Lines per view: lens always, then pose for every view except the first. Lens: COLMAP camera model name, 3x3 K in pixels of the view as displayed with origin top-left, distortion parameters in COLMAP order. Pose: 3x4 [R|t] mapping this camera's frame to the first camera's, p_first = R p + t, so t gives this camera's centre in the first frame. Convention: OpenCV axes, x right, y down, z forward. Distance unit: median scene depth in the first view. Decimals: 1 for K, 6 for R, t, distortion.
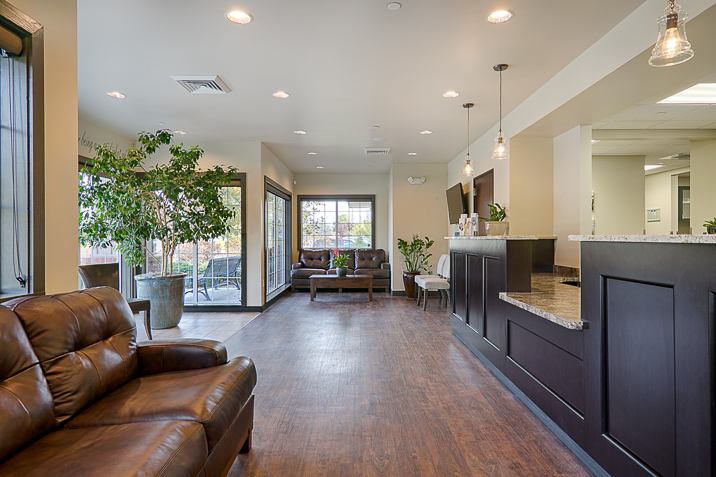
lens RADIAL K [[432.4, 0, 358.0], [0, 432.4, 238.5], [0, 0, 1]] dist [0.019332, -0.000767]
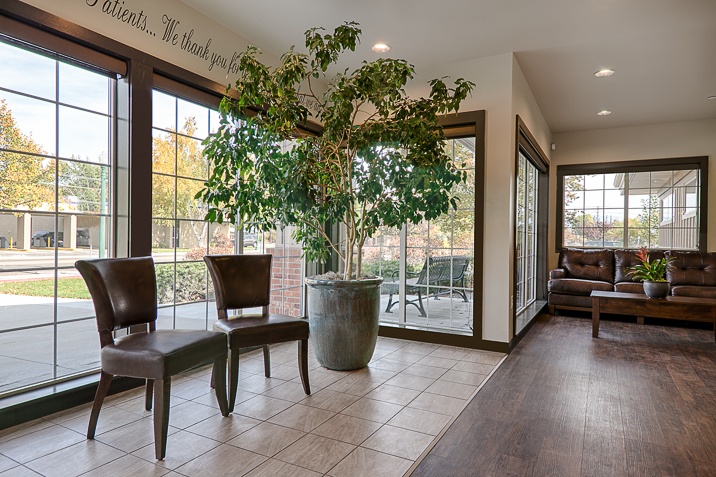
lens RADIAL K [[432.4, 0, 358.0], [0, 432.4, 238.5], [0, 0, 1]] dist [0.019332, -0.000767]
pose [[0.874397, 0.014764, -0.484986, -0.106390], [-0.018425, 0.999826, -0.002781, 0.022253], [0.484861, 0.011367, 0.874518, 0.355096]]
